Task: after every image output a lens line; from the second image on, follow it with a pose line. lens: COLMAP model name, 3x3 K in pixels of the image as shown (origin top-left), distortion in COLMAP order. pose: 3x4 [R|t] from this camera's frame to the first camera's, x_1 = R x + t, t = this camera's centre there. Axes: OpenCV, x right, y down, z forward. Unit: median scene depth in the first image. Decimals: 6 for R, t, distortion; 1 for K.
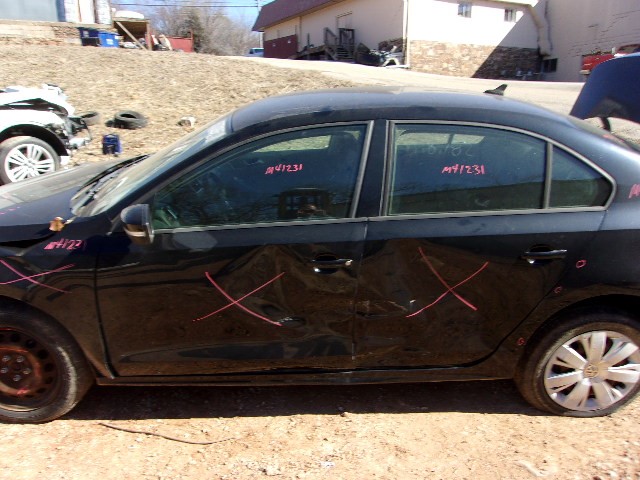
lens RADIAL K [[509.1, 0, 320.7], [0, 509.1, 238.1], [0, 0, 1]] dist [0.001760, -0.002599]
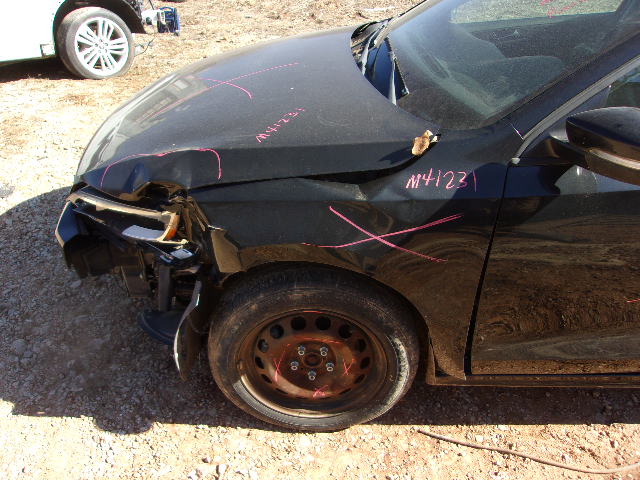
lens RADIAL K [[509.1, 0, 319.7], [0, 509.1, 242.0], [0, 0, 1]] dist [0.001760, -0.002599]
pose [[0.999809, 0.002589, -0.019360, -0.572544], [0.001739, 0.975443, 0.220246, -0.041043], [0.019455, -0.220238, 0.975252, 0.389537]]
